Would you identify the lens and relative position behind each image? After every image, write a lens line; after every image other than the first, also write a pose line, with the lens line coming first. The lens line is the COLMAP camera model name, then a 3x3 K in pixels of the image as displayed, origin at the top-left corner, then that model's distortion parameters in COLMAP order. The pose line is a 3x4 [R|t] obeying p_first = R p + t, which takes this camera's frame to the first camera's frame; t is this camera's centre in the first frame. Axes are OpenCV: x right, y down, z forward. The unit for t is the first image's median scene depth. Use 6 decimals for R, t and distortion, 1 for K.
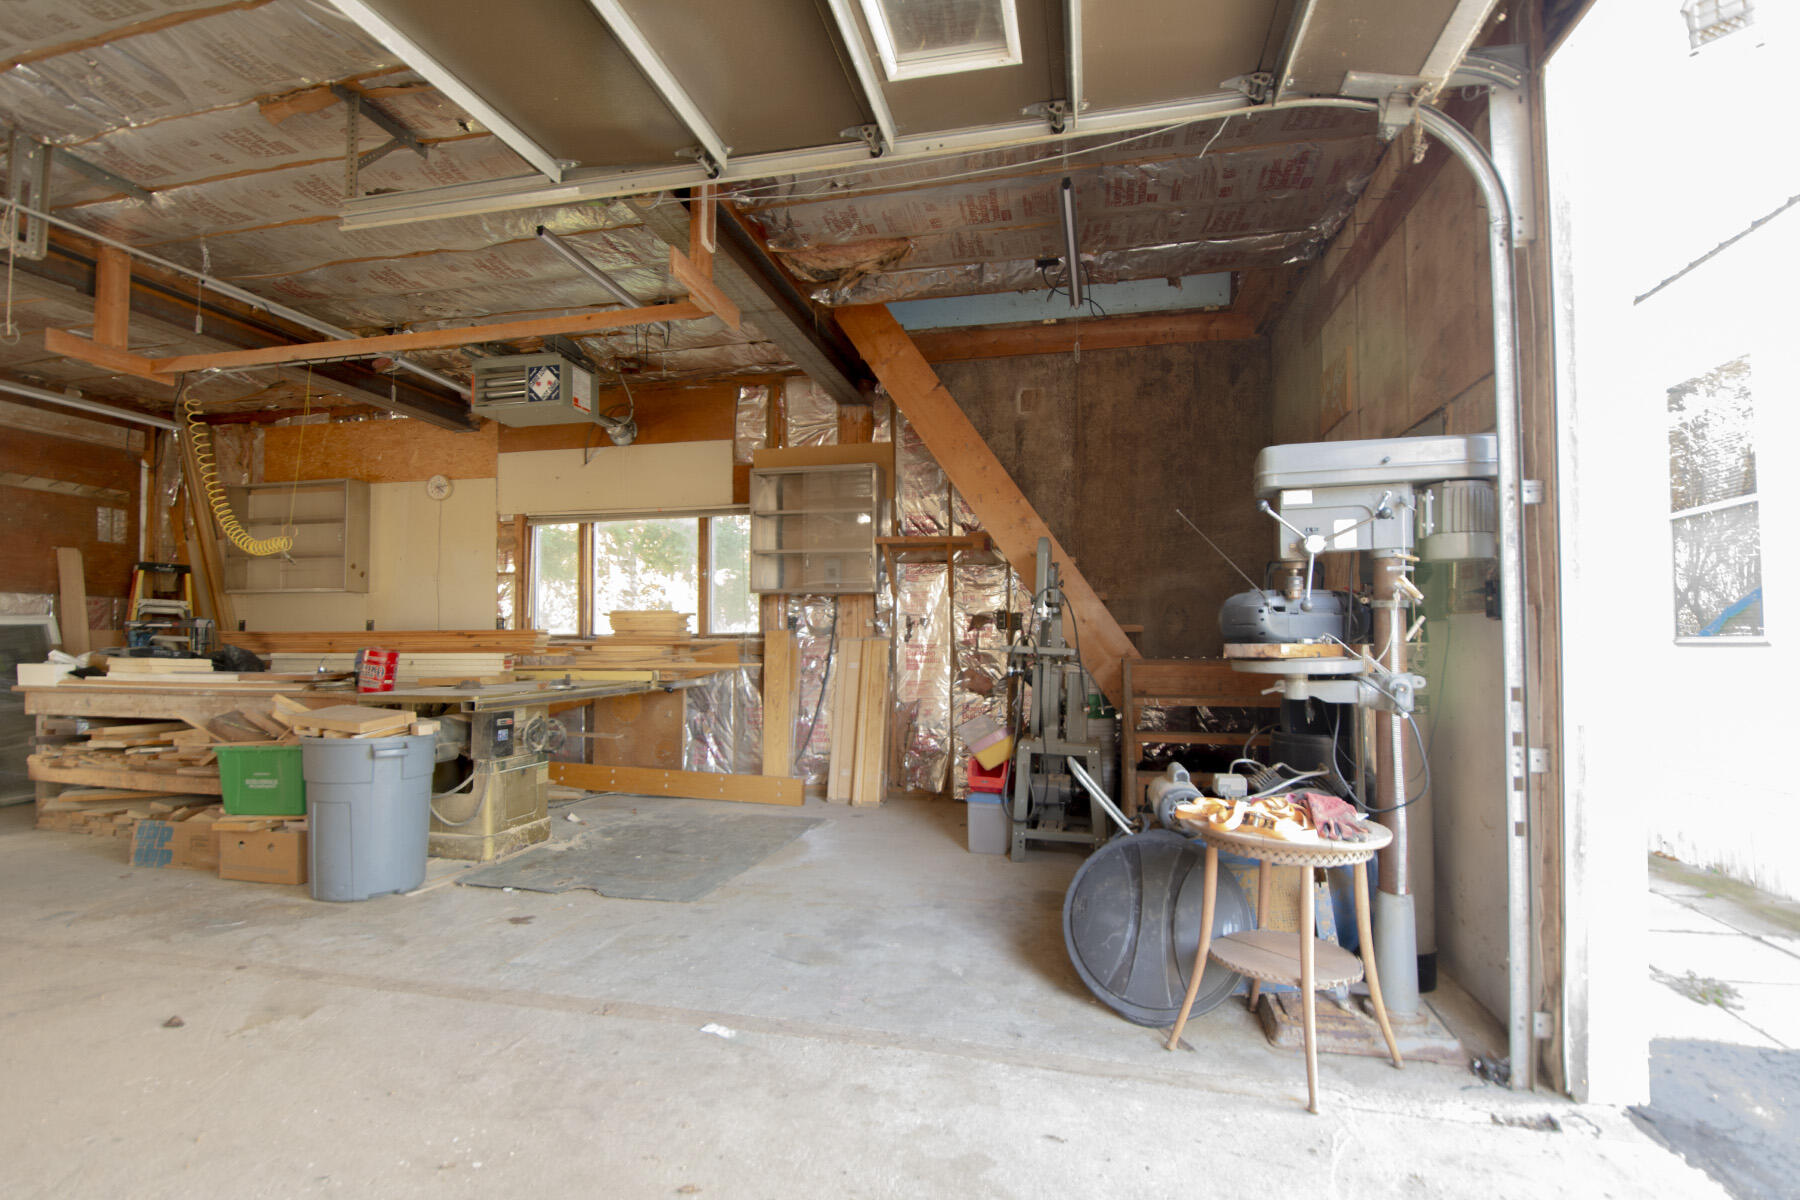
lens RADIAL K [[900.2, 0, 891.4], [0, 900.2, 621.6], [0, 0, 1]] dist [0.030172, -0.038604]
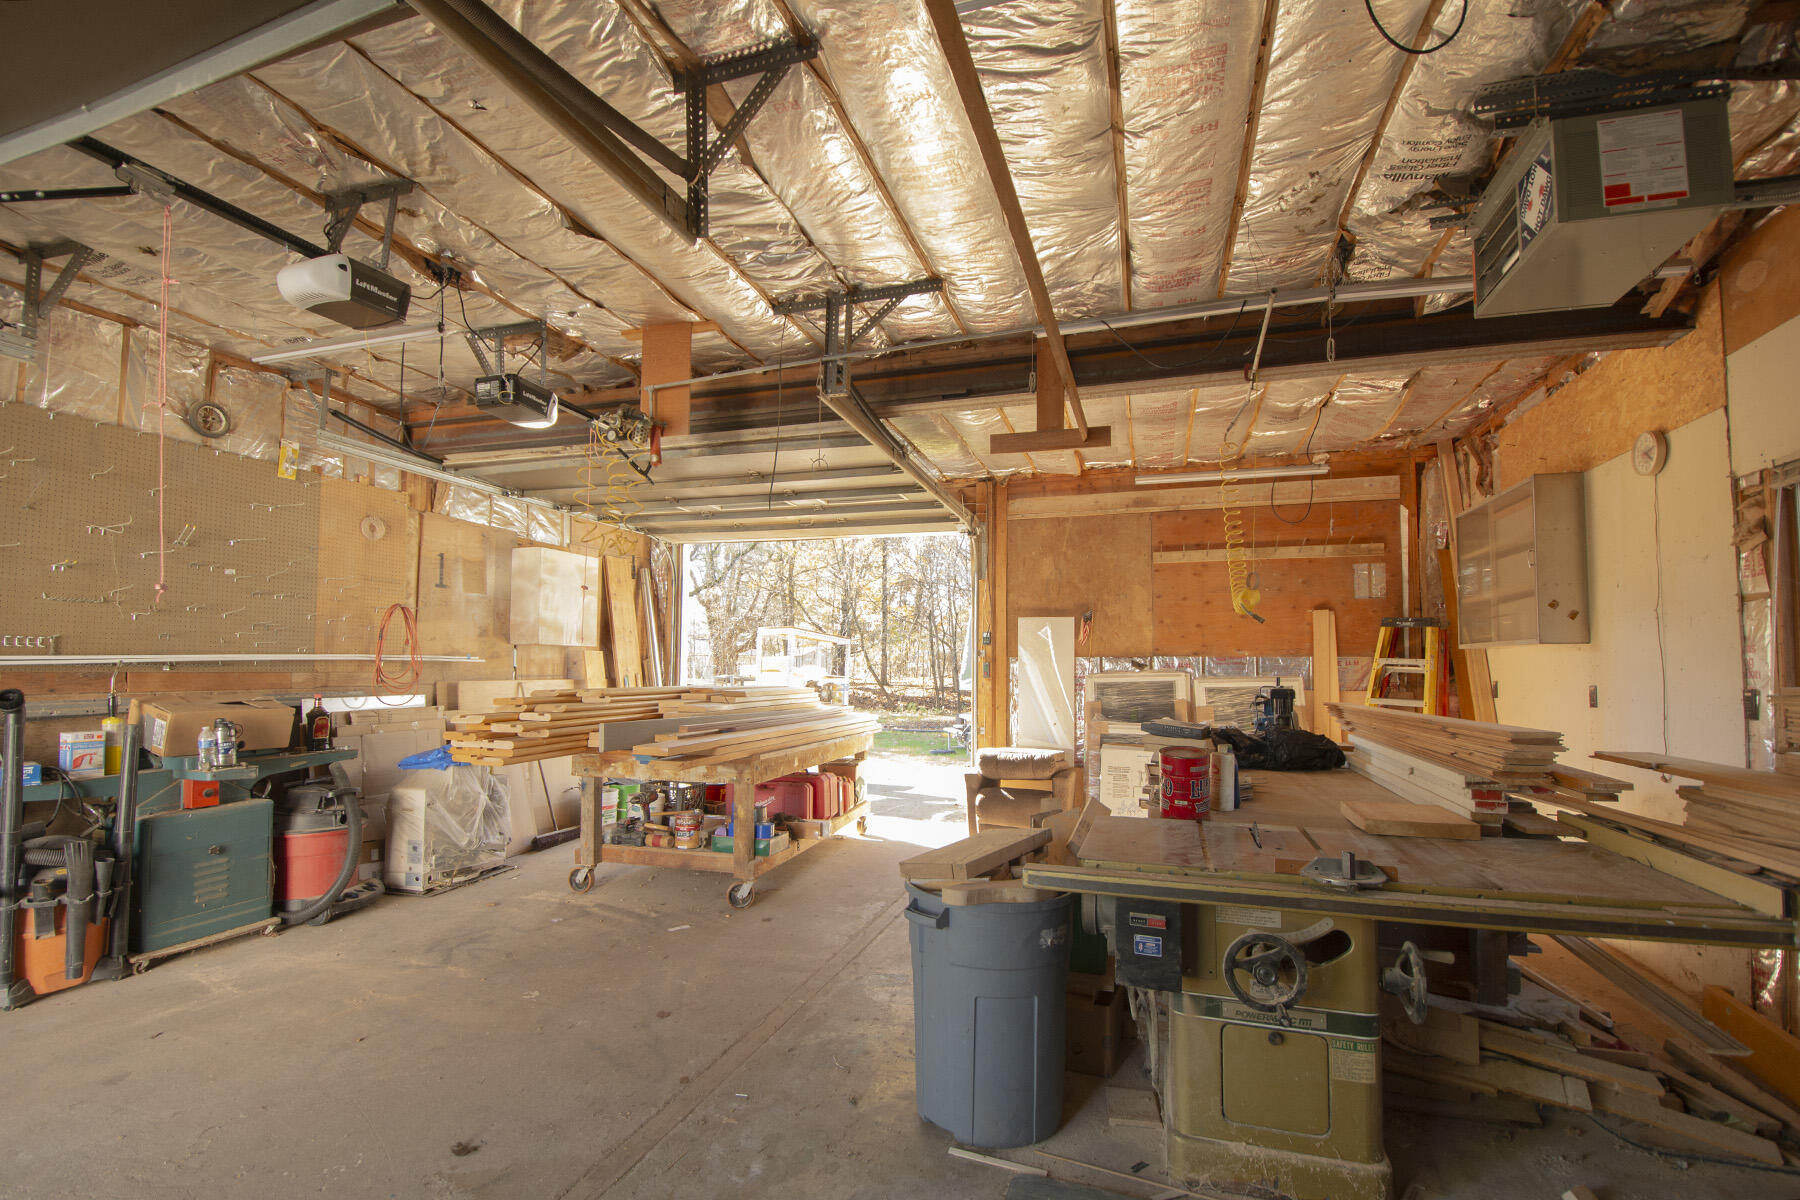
lens RADIAL K [[811.7, 0, 900.0], [0, 811.7, 600.0], [0, 0, 1]] dist [-0.002407, -0.000241]
pose [[-0.095417, -0.084002, -0.991887, 0.135508], [0.015231, 0.996193, -0.085832, -0.071005], [0.995321, -0.023297, -0.093774, 1.942817]]
